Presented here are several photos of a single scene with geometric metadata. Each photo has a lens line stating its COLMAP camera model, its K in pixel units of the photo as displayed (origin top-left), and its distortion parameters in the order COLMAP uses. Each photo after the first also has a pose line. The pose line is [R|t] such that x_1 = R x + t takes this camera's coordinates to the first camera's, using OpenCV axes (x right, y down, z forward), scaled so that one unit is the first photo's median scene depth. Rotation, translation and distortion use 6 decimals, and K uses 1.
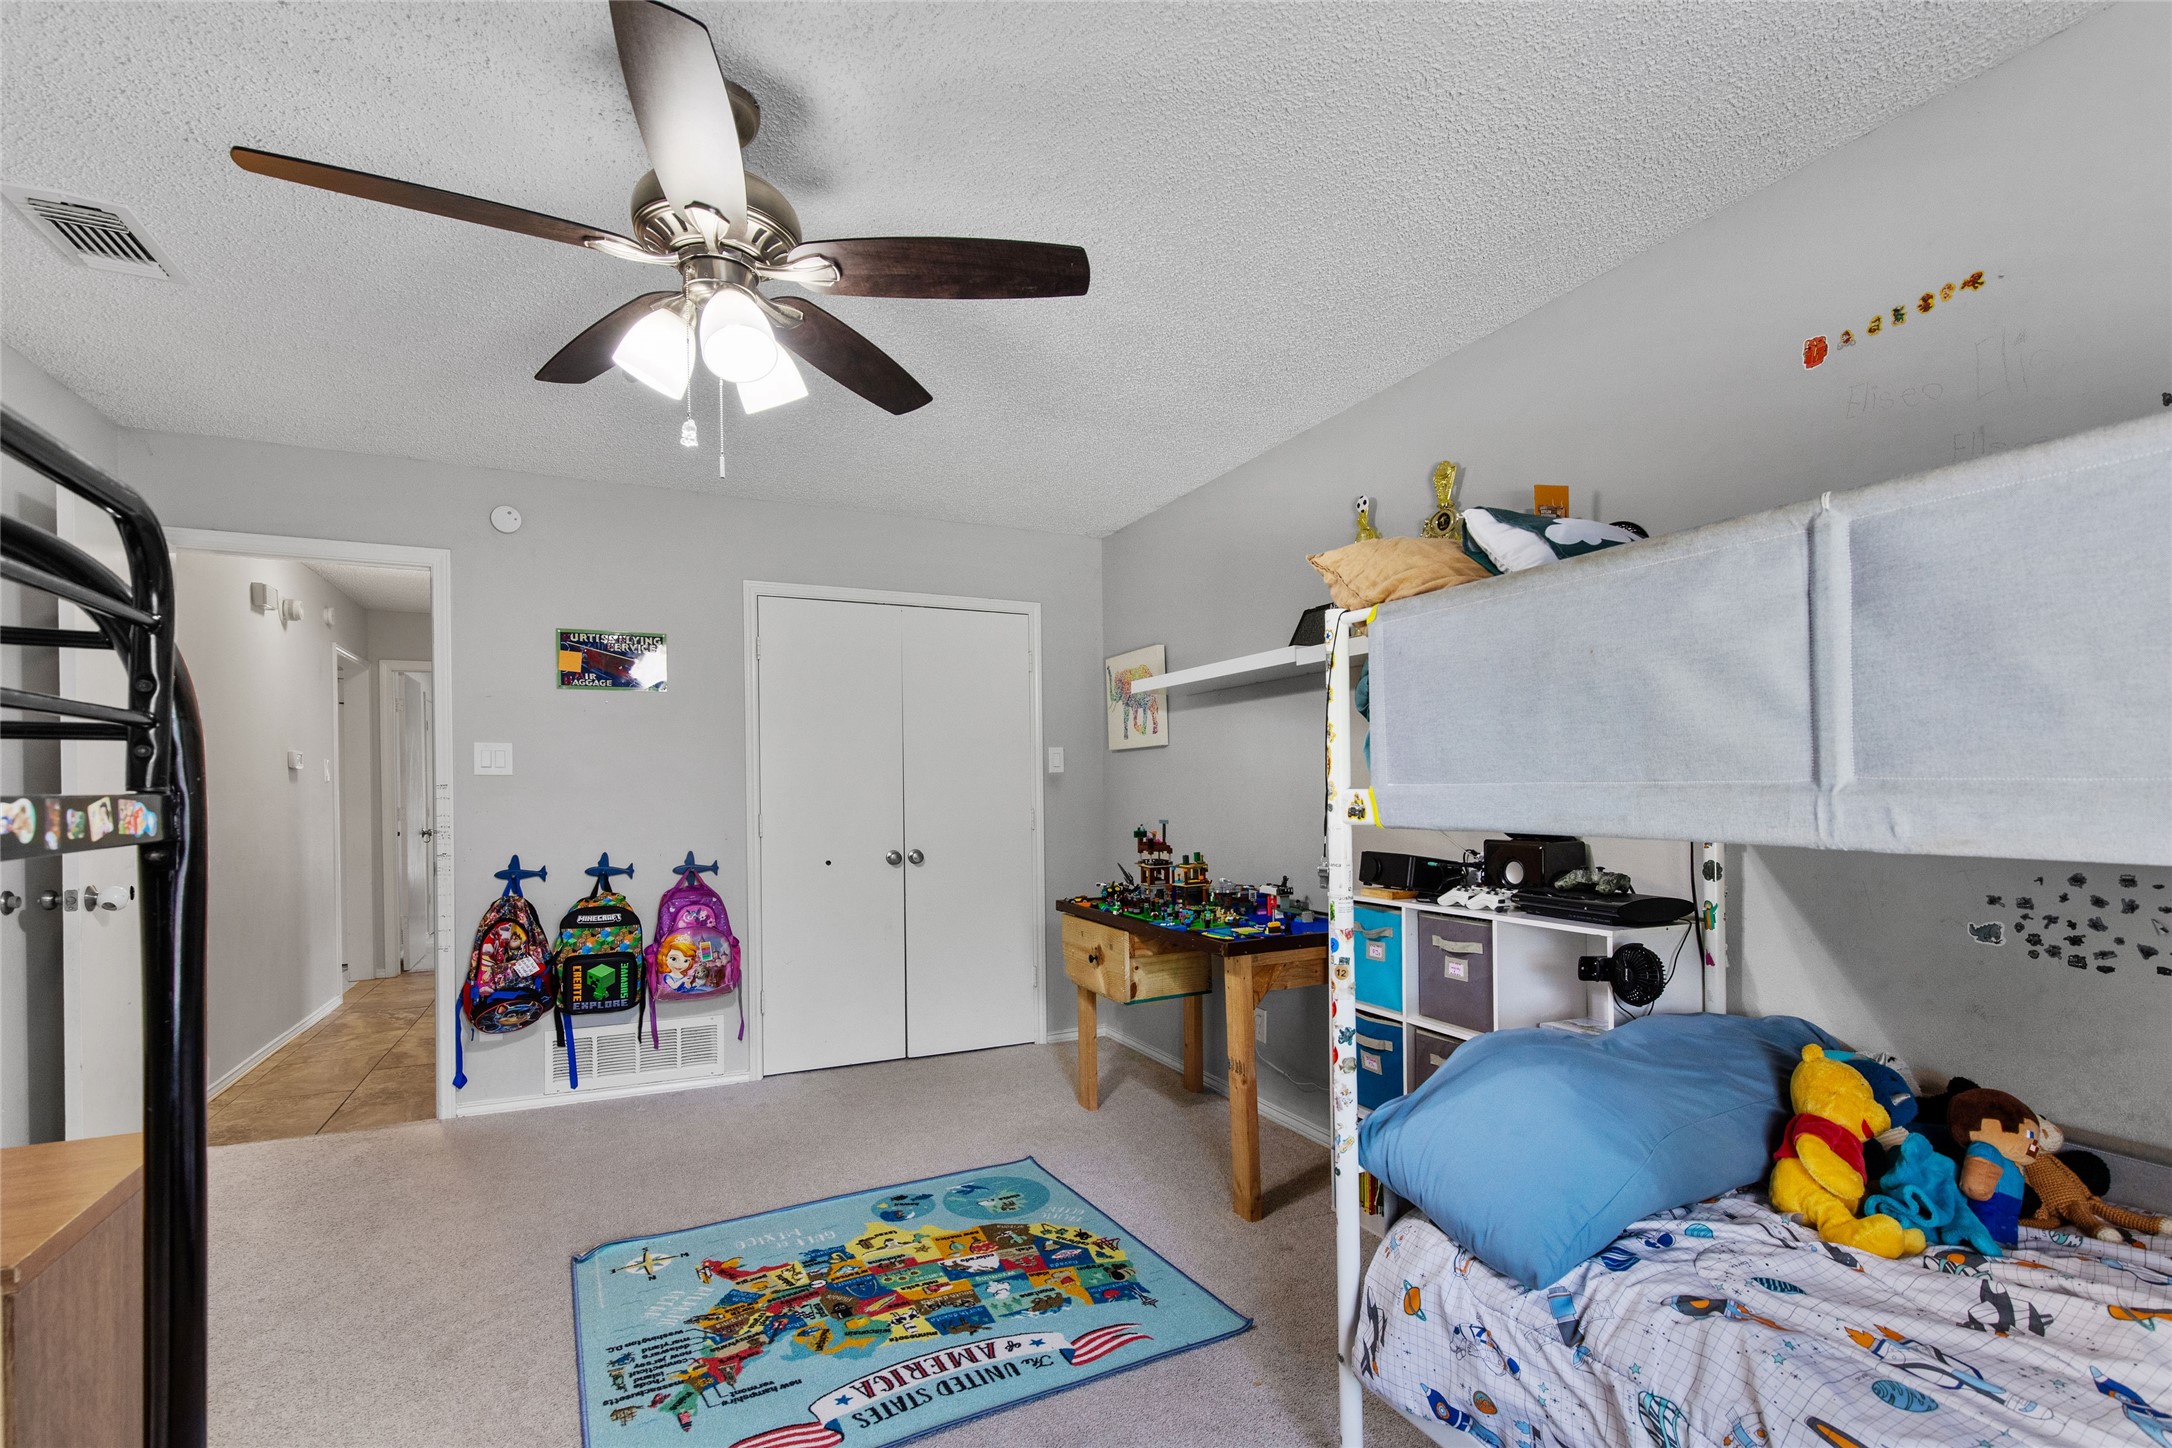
lens RADIAL K [[972.7, 0, 1070.9], [0, 972.7, 780.8], [0, 0, 1]] dist [0.012028, -0.000421]
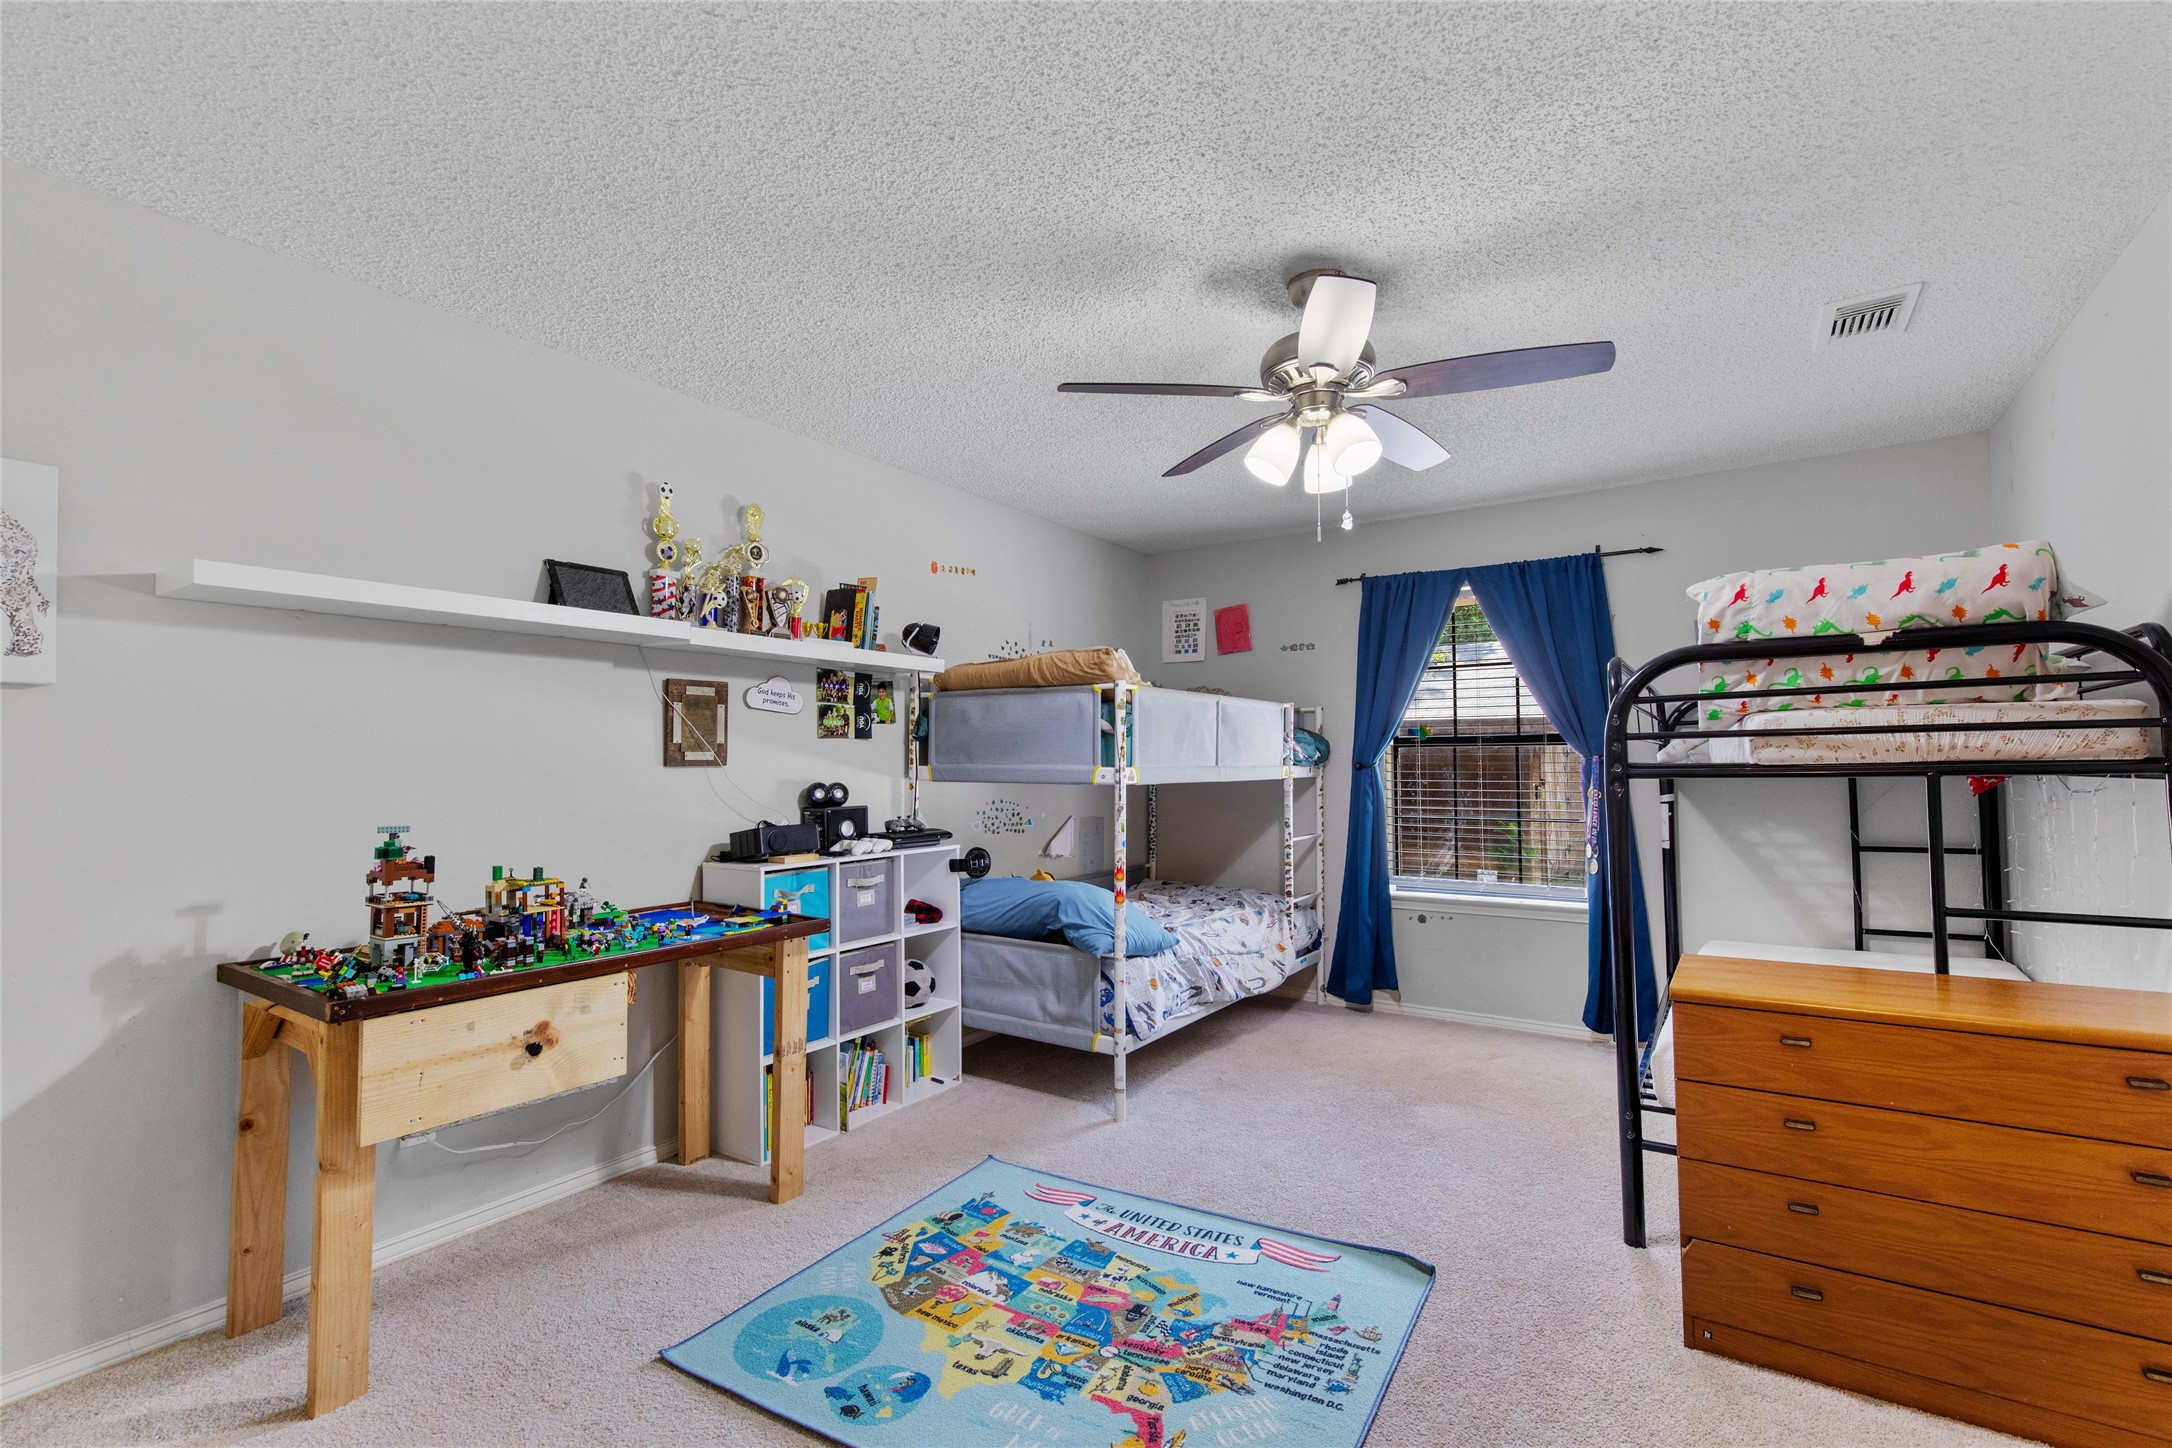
lens RADIAL K [[972.7, 0, 1085.8], [0, 972.7, 726.7], [0, 0, 1]] dist [0.012028, -0.000421]
pose [[-0.506848, 0.046659, 0.860772, -1.062781], [0.007843, 0.998742, -0.049519, 0.016868], [-0.862000, -0.018348, -0.506576, 1.543551]]
